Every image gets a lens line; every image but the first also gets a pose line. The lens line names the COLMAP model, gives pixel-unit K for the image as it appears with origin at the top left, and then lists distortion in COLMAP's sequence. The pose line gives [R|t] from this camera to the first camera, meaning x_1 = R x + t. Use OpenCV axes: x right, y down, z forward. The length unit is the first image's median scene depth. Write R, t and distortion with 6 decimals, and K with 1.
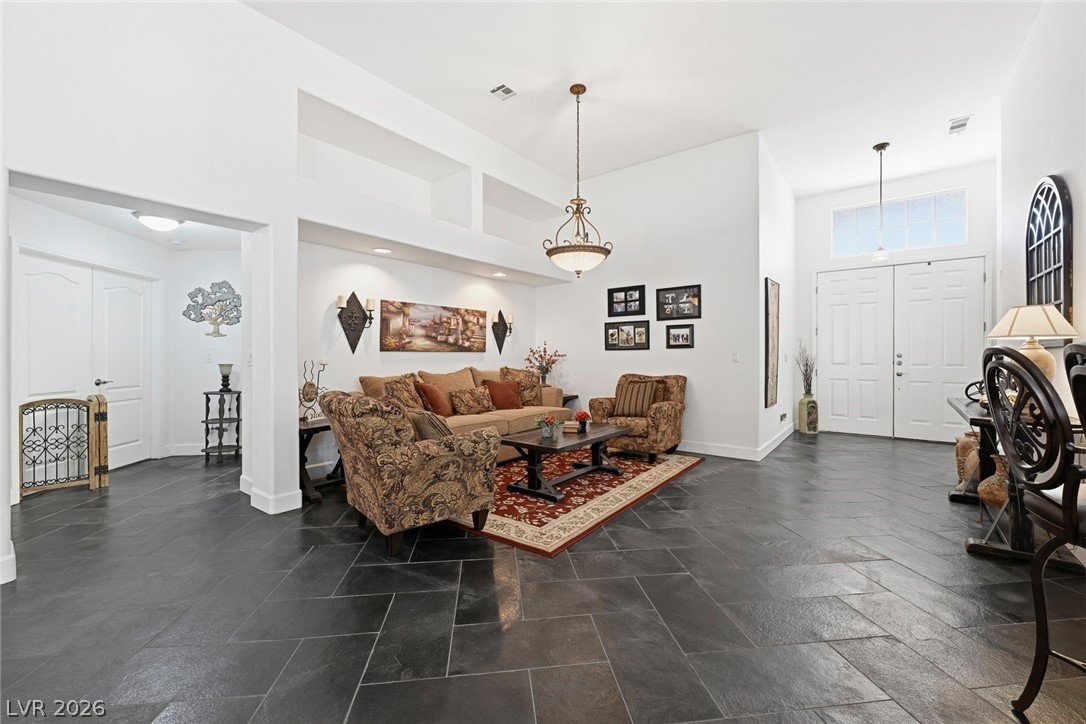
lens RADIAL K [[435.5, 0, 546.0], [0, 435.5, 355.4], [0, 0, 1]] dist [-0.003074, 0.001333]
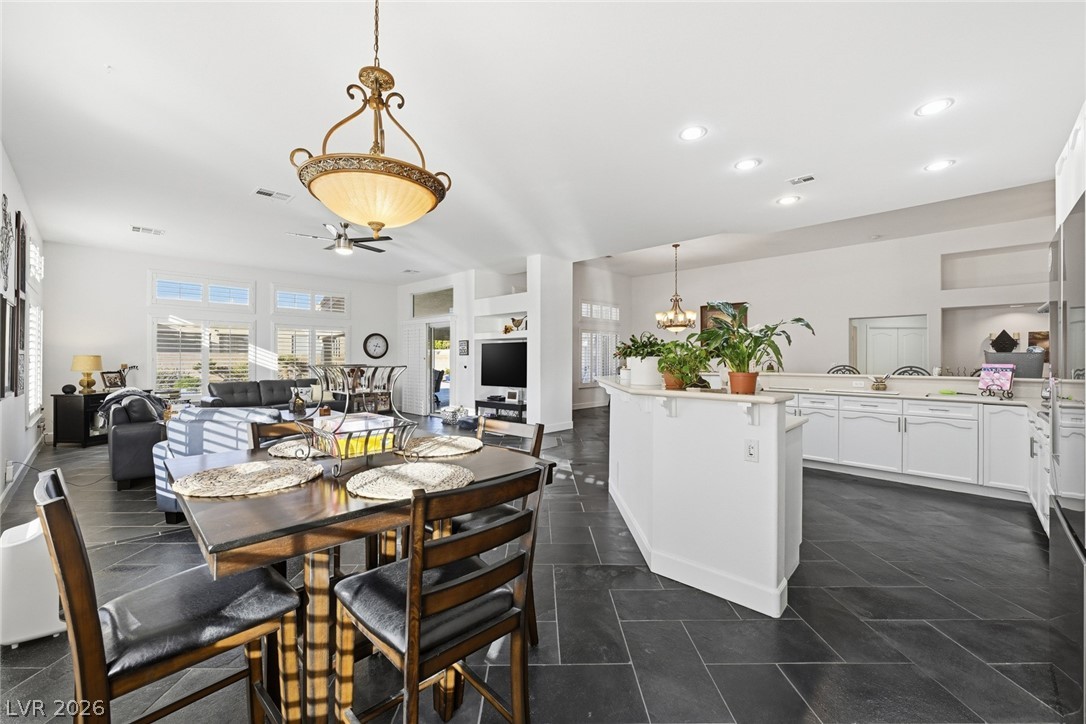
lens RADIAL K [[435.5, 0, 541.4], [0, 435.5, 357.2], [0, 0, 1]] dist [-0.003074, 0.001333]
pose [[-0.110992, -0.003897, -0.993814, 1.287338], [-0.001354, 0.999992, -0.003770, -0.018865], [0.993820, 0.000927, -0.110997, -0.583367]]
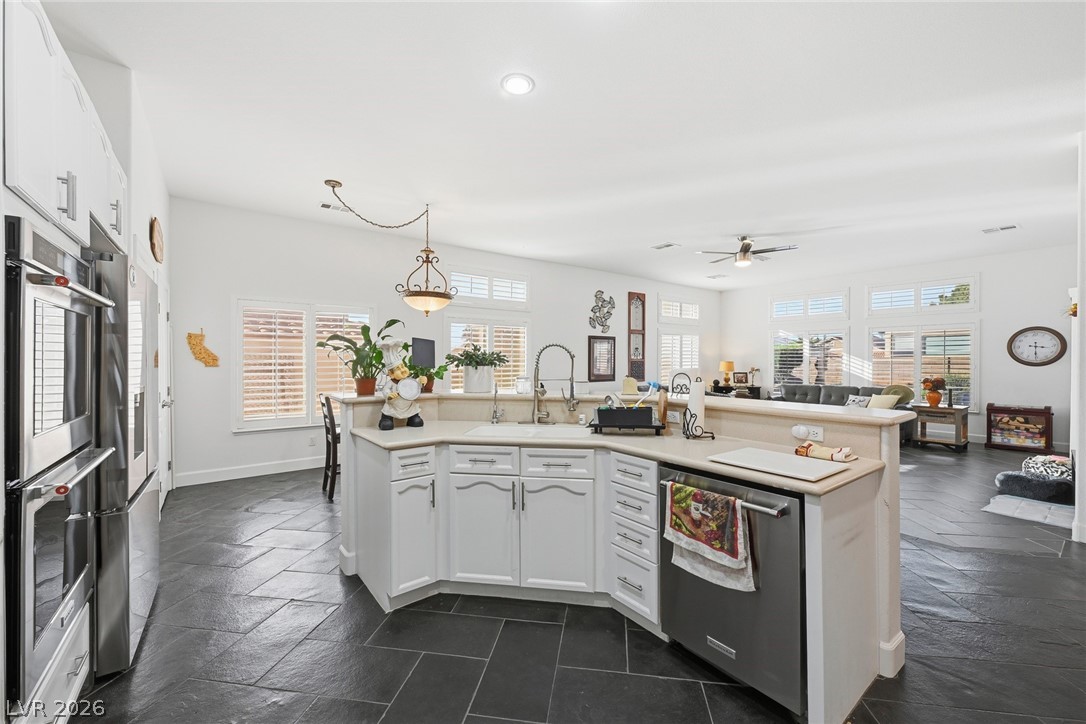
lens RADIAL K [[435.5, 0, 550.2], [0, 435.5, 361.2], [0, 0, 1]] dist [-0.003074, 0.001333]
pose [[-0.967101, -0.004887, 0.254346, 0.472752], [-0.004222, 0.999986, 0.003161, -0.030891], [-0.254358, 0.001984, -0.967108, 0.025505]]
